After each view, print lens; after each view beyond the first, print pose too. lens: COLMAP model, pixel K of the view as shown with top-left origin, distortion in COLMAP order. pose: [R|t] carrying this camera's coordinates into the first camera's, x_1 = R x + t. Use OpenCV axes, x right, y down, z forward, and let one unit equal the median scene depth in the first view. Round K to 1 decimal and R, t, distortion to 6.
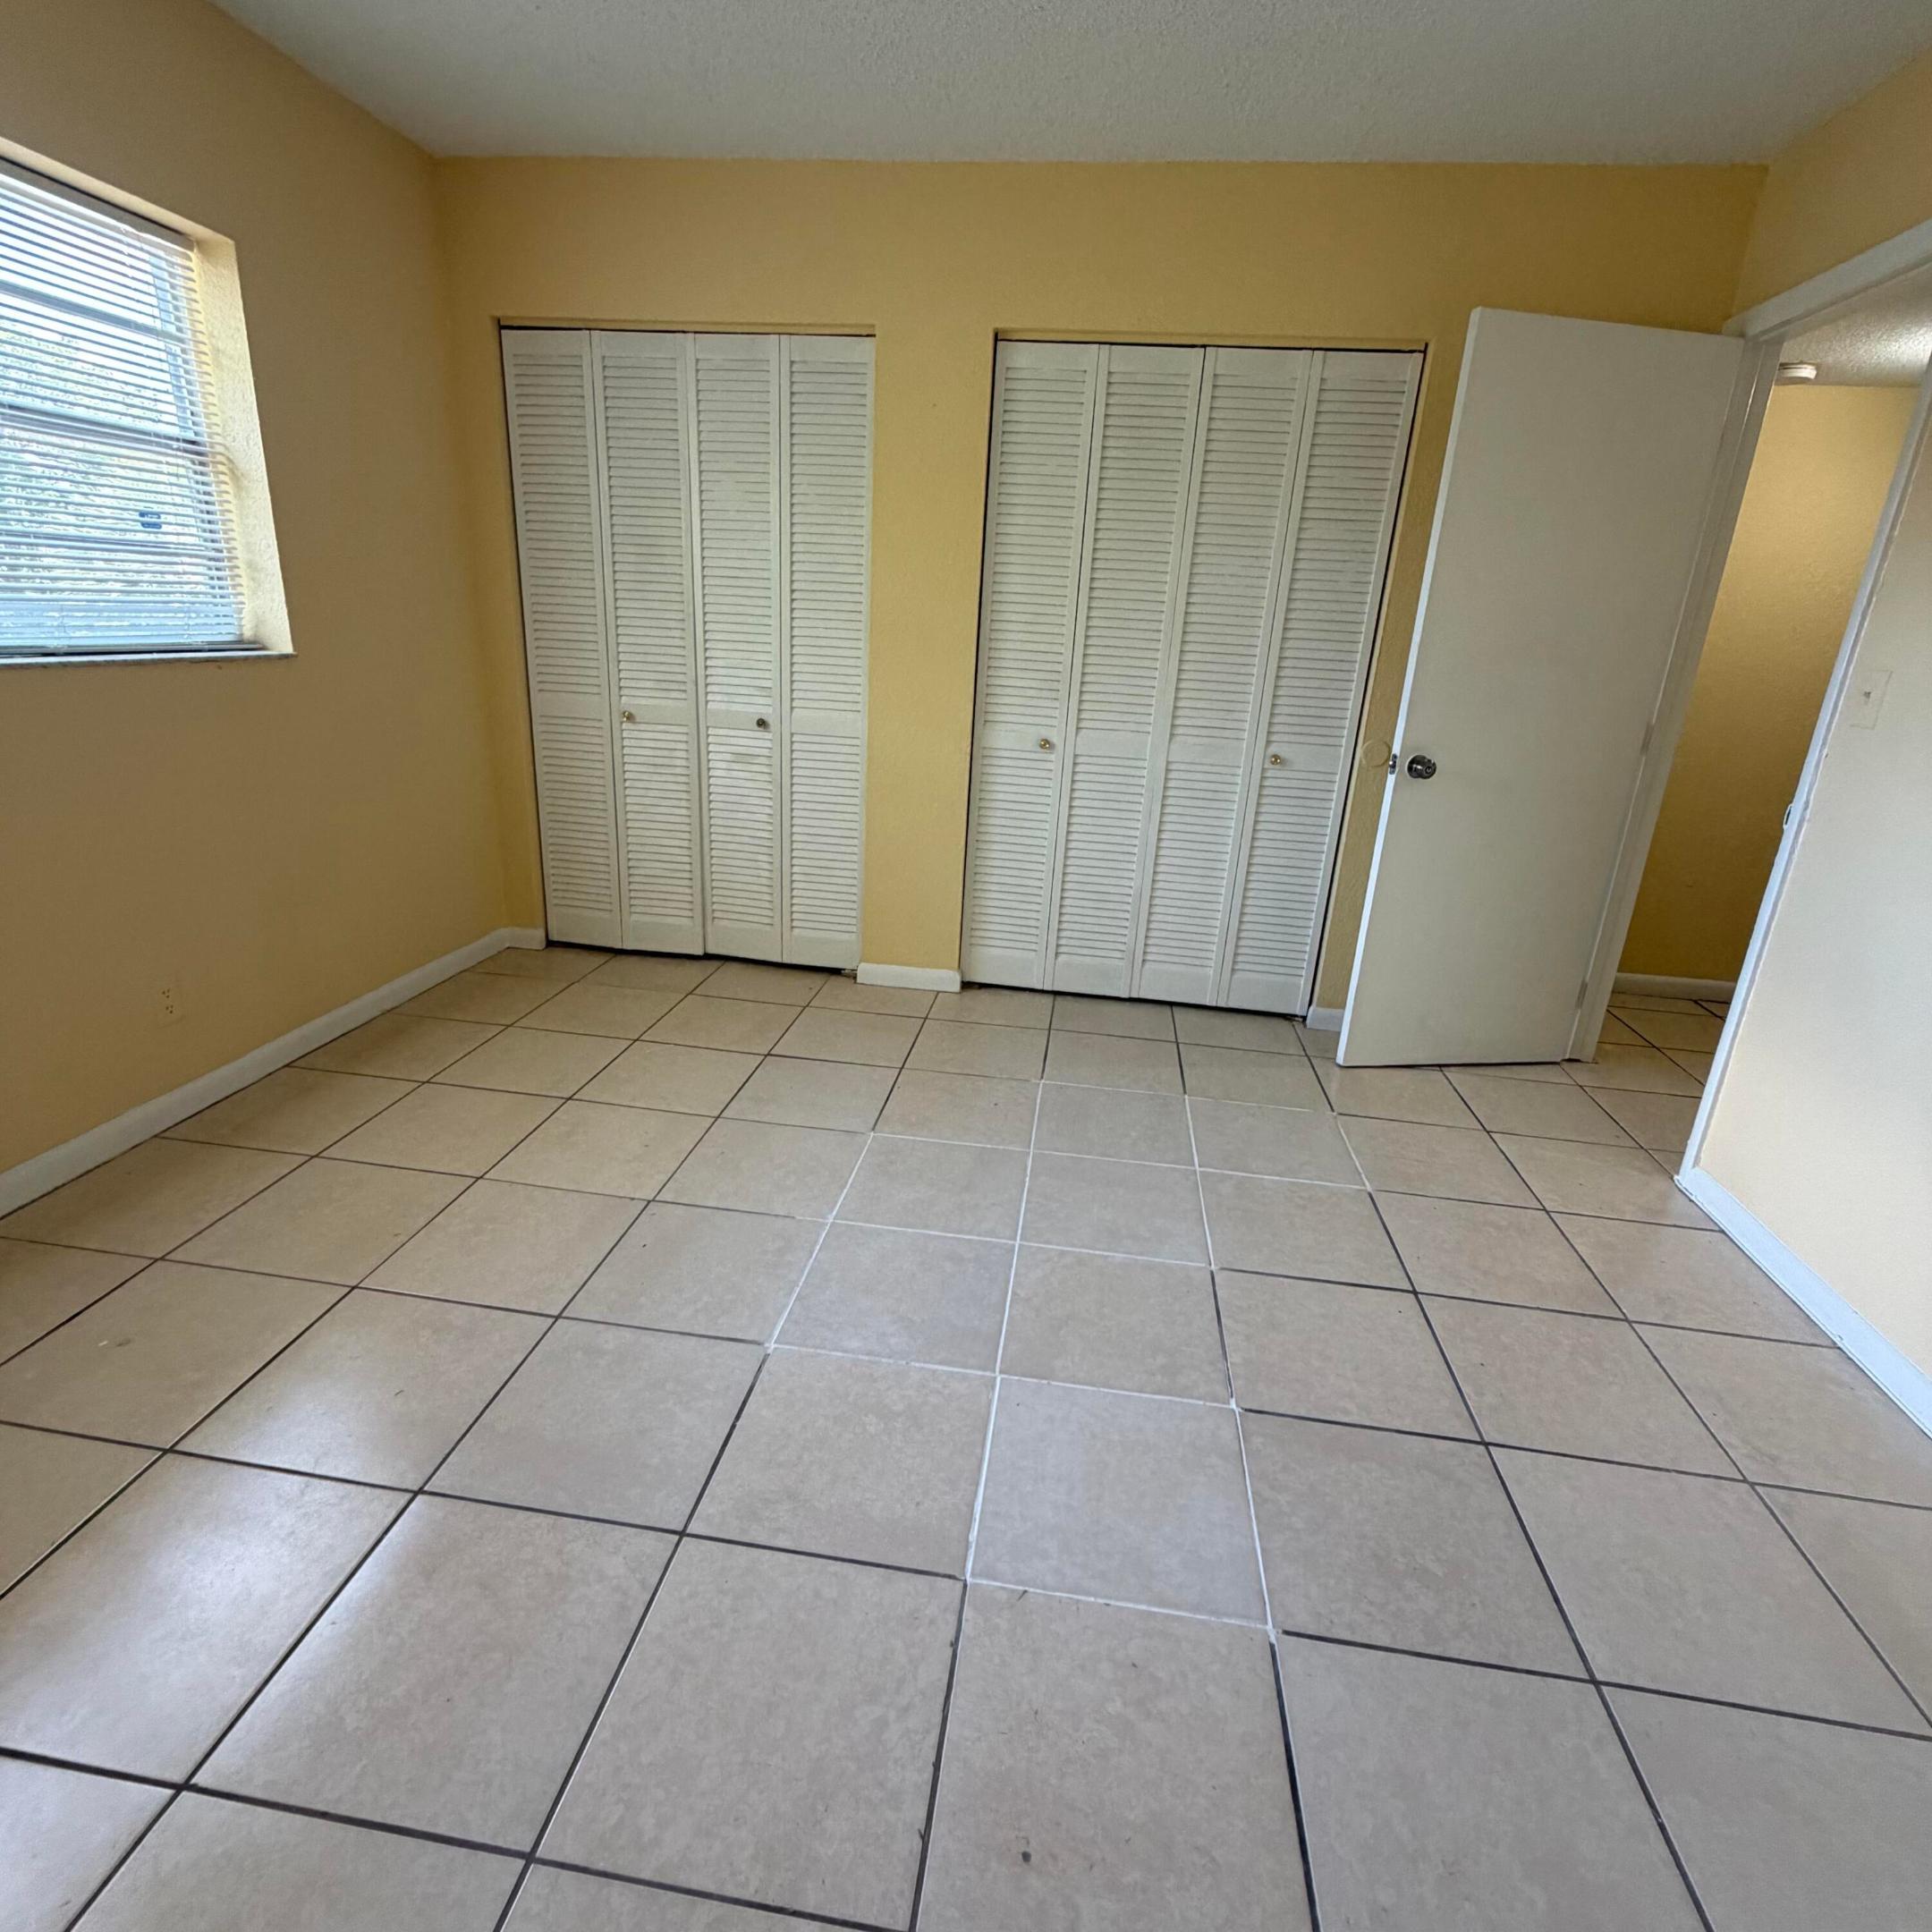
lens RADIAL K [[1025.5, 0, 963.8], [0, 1025.5, 958.3], [0, 0, 1]] dist [-0.000286, 0.000113]
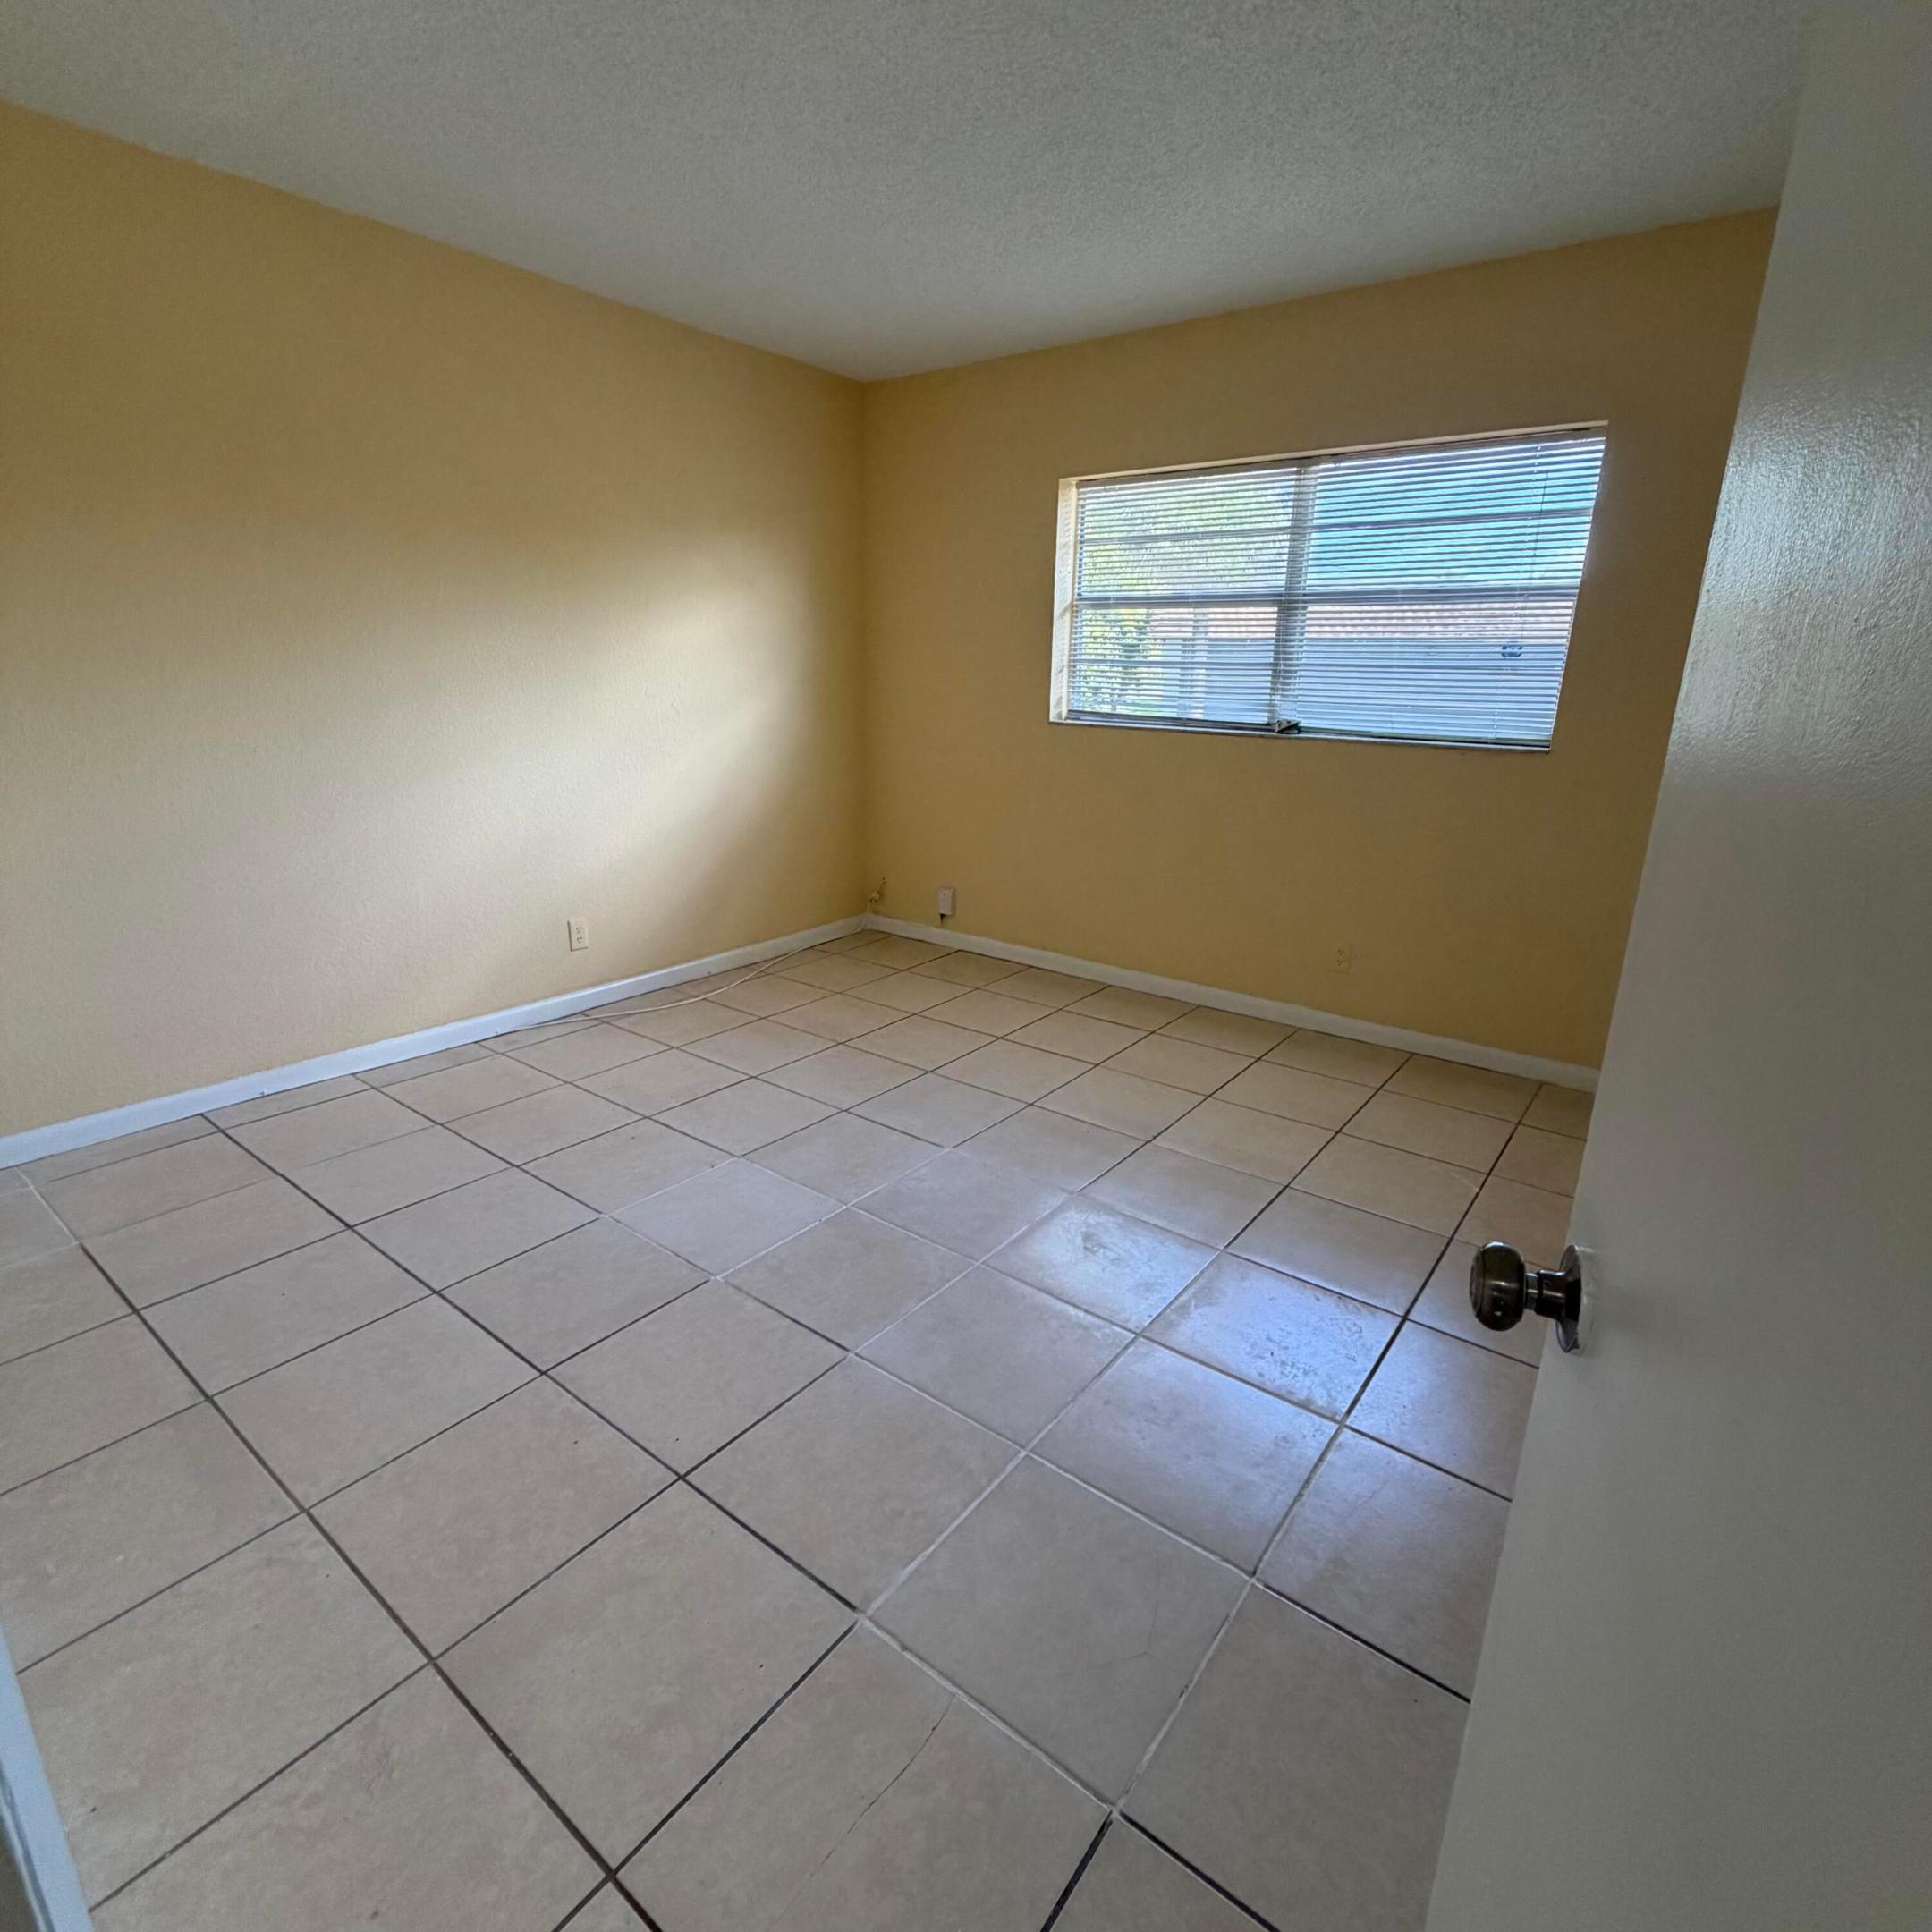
lens RADIAL K [[1025.5, 0, 963.8], [0, 1025.5, 958.3], [0, 0, 1]] dist [-0.000286, 0.000113]
pose [[-0.496897, 0.180384, -0.848855, 0.595977], [-0.315311, 0.873779, 0.370255, -0.255319], [0.808500, 0.451632, -0.377302, 0.822029]]
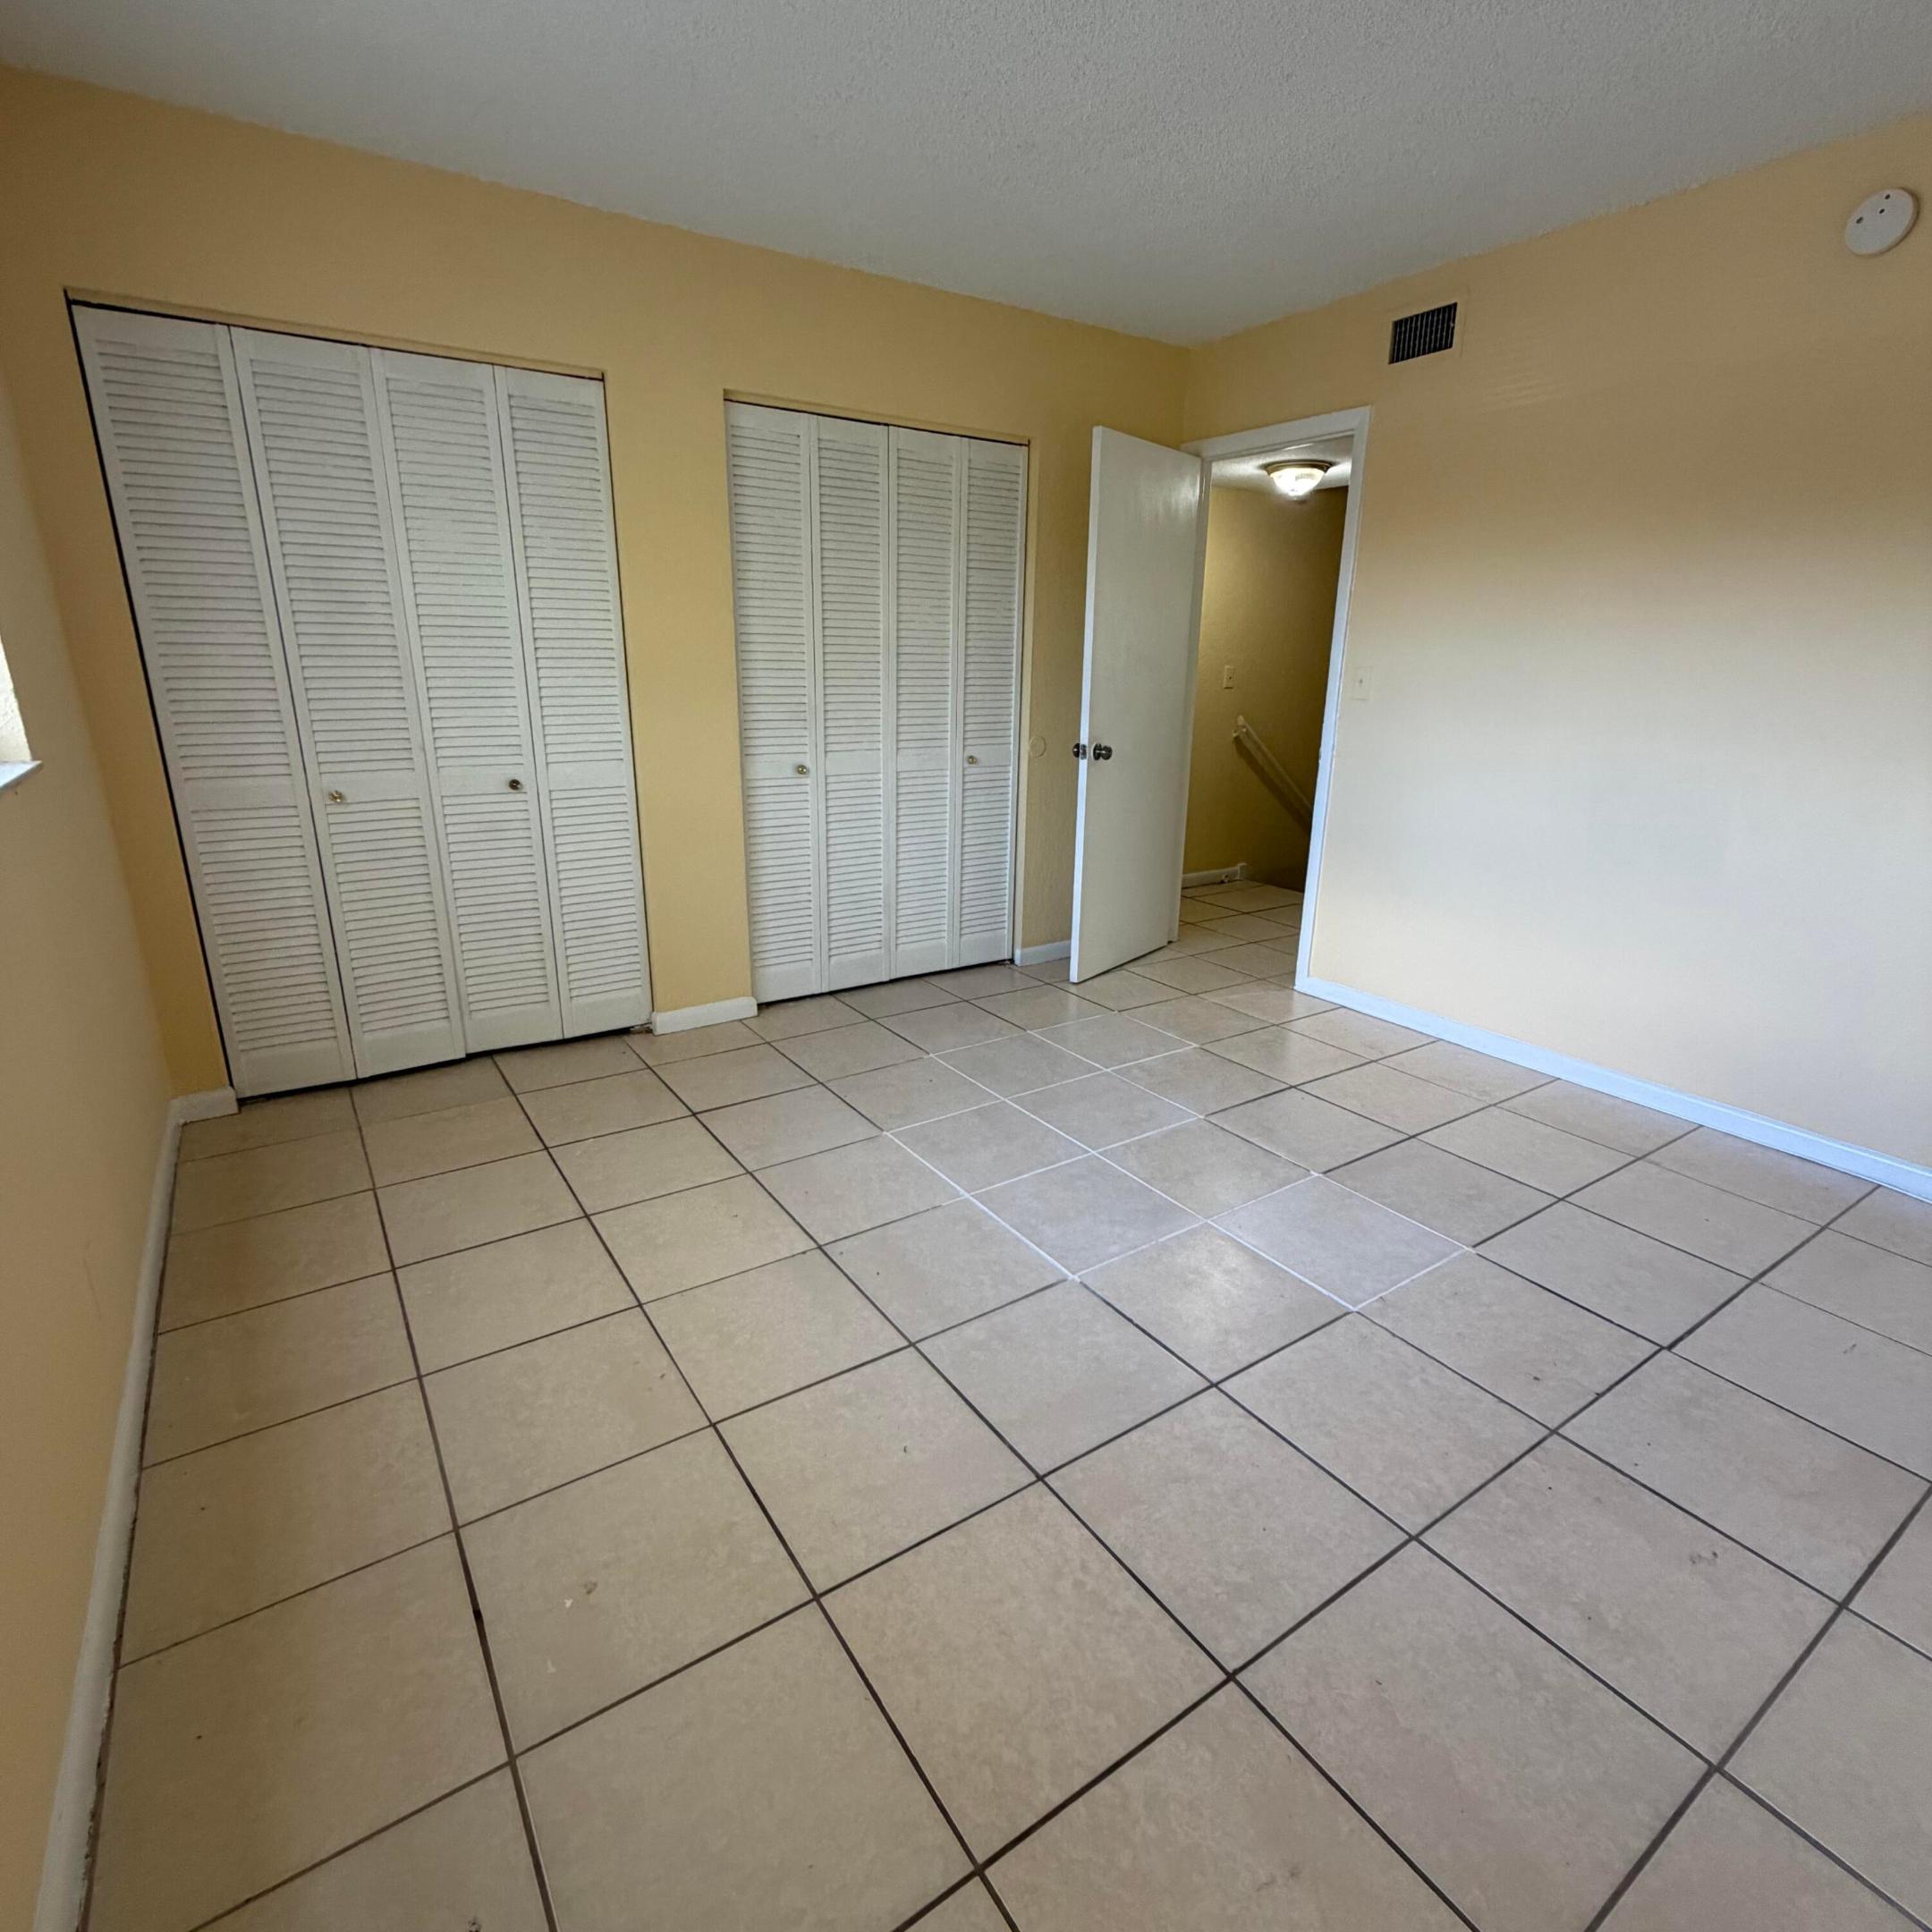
lens RADIAL K [[1013.6, 0, 962.9], [0, 1013.6, 958.3], [0, 0, 1]] dist [-0.001924, 0.000447]
pose [[0.747927, -0.232953, 0.621561, -0.518172], [0.237225, 0.968360, 0.077475, -0.057893], [-0.619943, 0.089505, 0.779525, 0.070852]]
